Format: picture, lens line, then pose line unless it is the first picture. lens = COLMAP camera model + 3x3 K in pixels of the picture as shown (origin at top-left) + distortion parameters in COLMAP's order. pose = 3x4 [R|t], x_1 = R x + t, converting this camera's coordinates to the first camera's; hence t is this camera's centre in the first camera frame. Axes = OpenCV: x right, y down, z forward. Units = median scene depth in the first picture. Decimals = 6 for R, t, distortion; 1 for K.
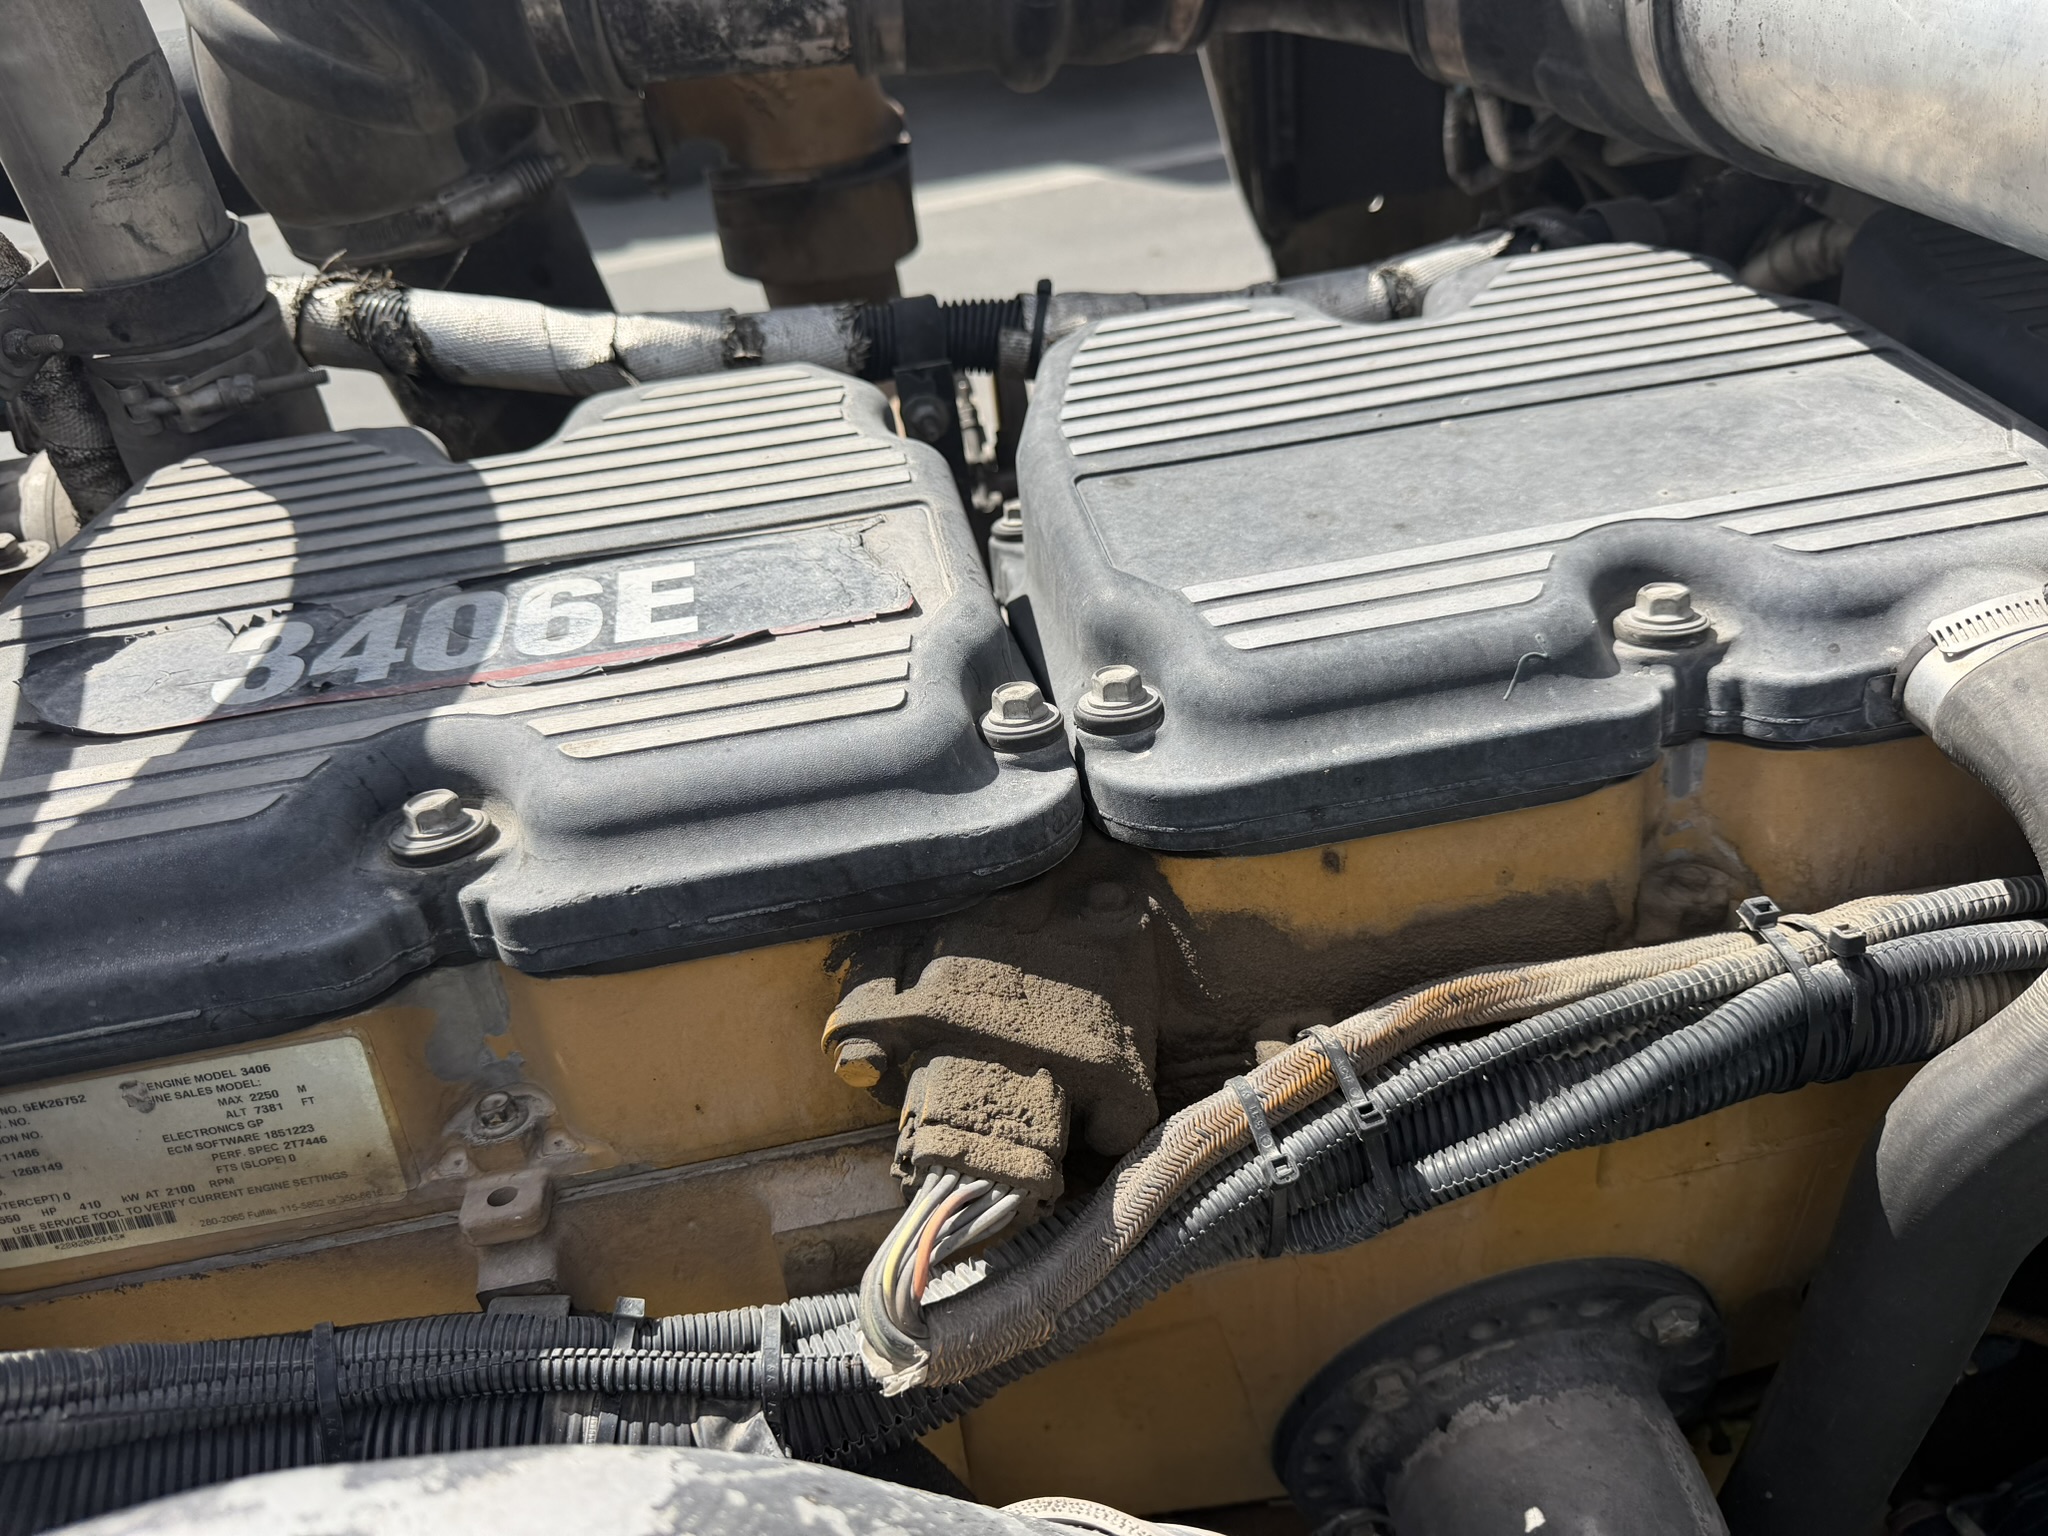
lens RADIAL K [[1375.5, 0, 1024.0], [0, 1375.5, 768.0], [0, 0, 1]] dist [-0.037383, 0.001985]
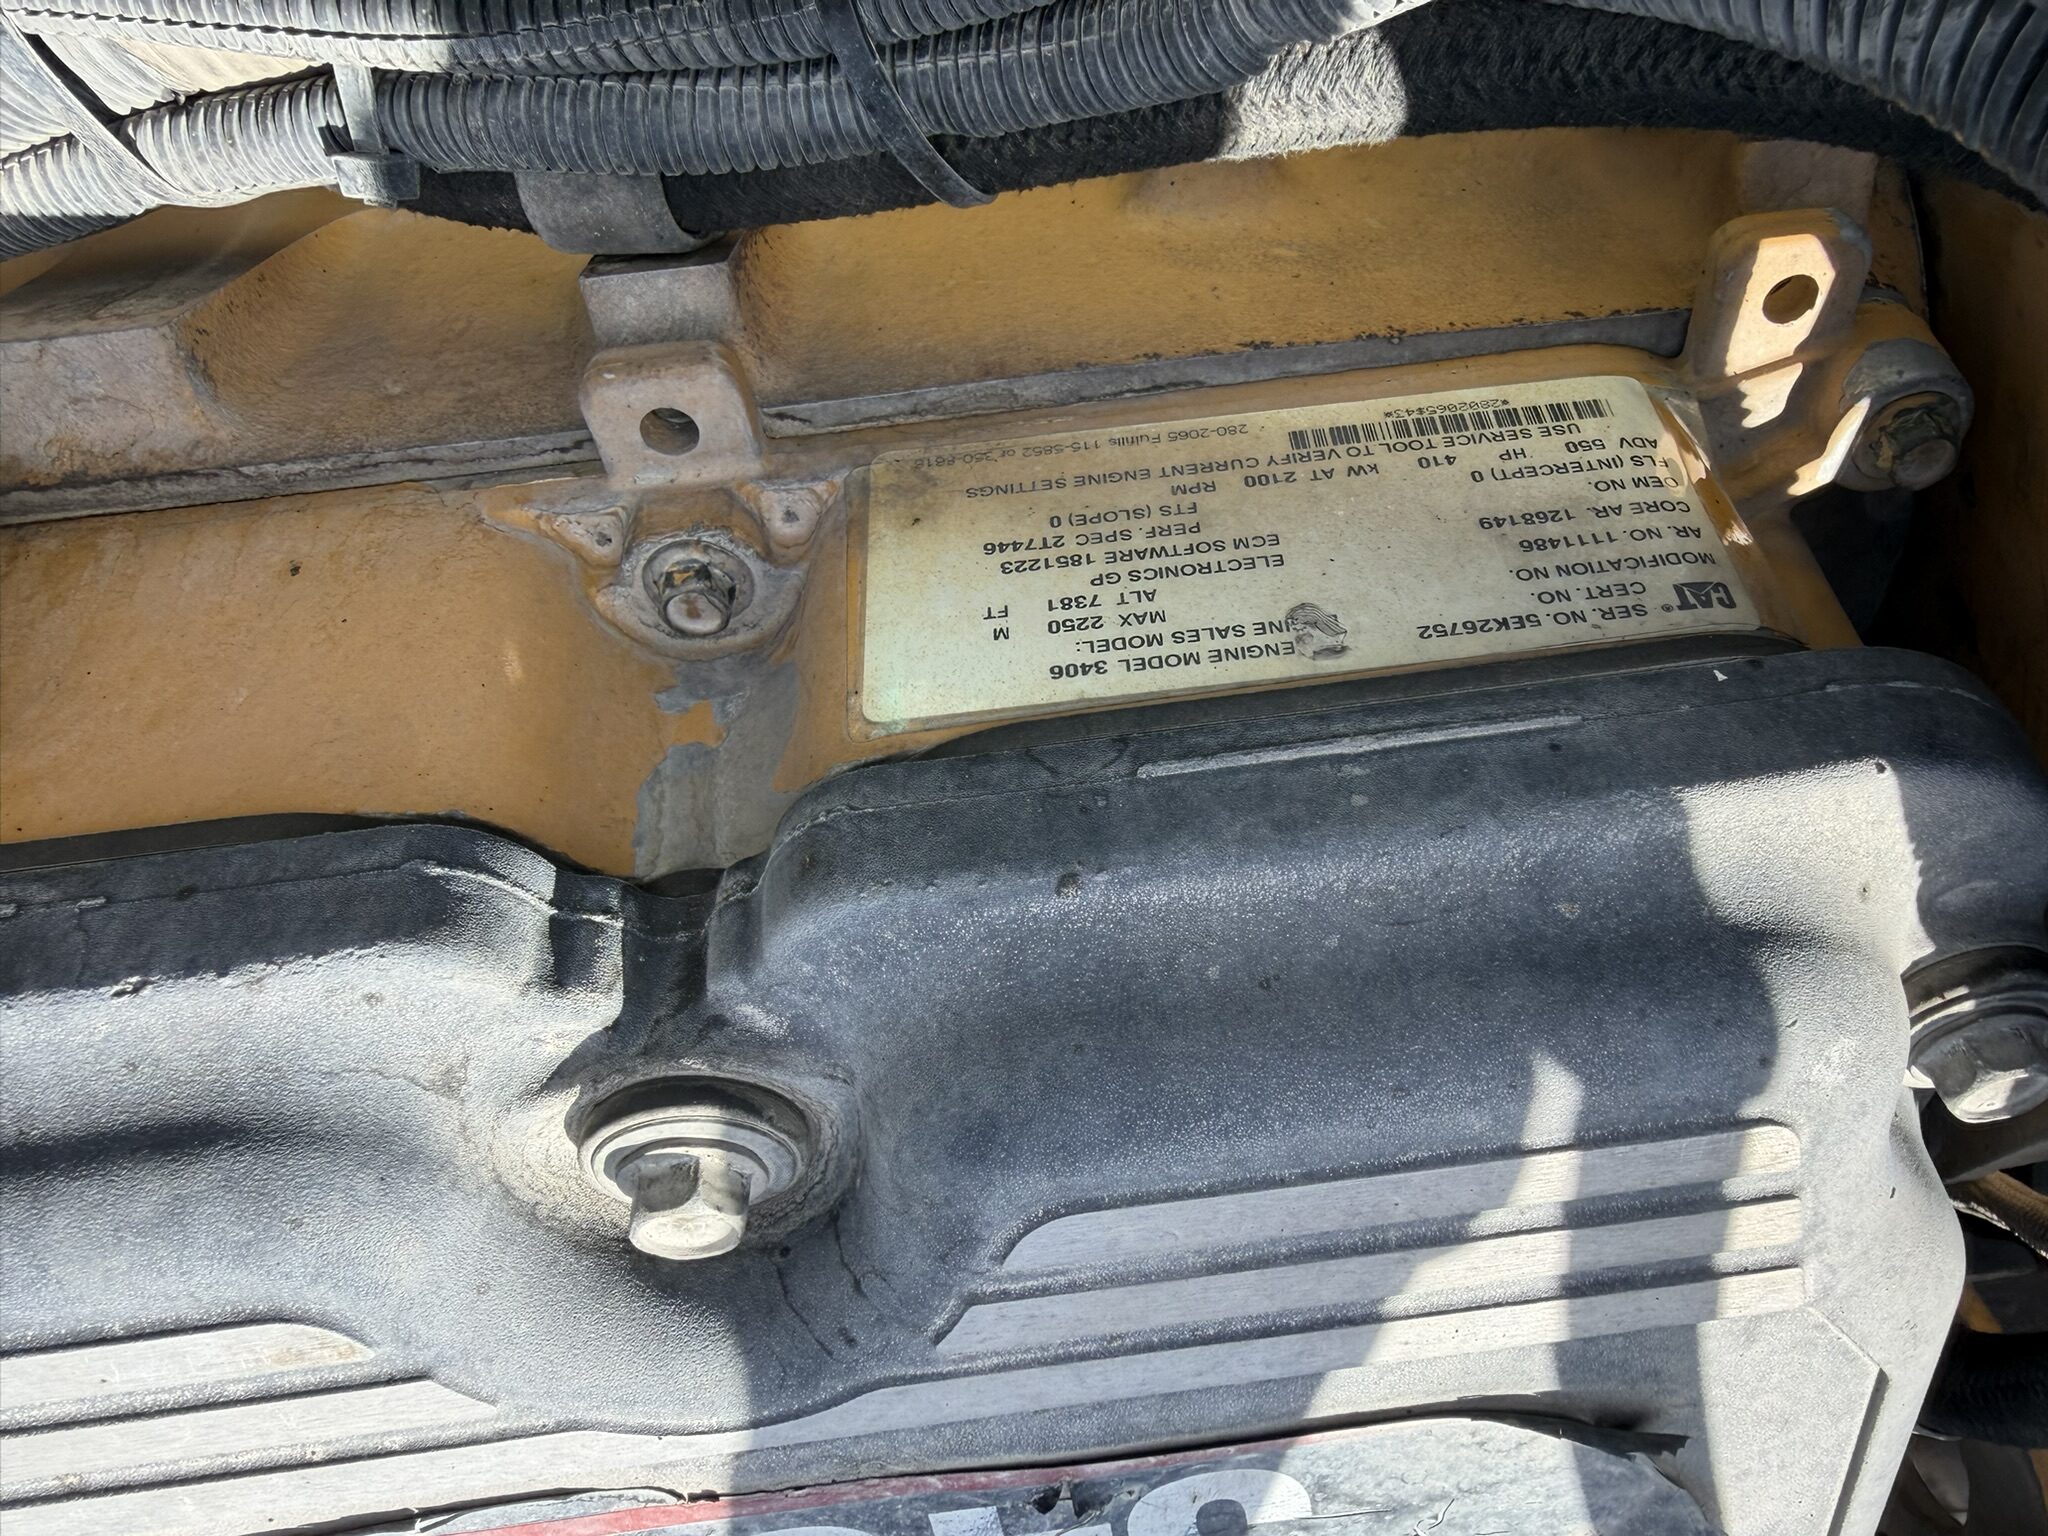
lens RADIAL K [[1535.3, 0, 1024.0], [0, 1535.3, 768.0], [0, 0, 1]] dist [0.000562, 0.002901]
pose [[-0.993497, -0.077104, -0.083776, -0.494833], [0.049076, -0.953935, 0.295974, 0.026267], [-0.102737, 0.289938, 0.951515, 0.483857]]
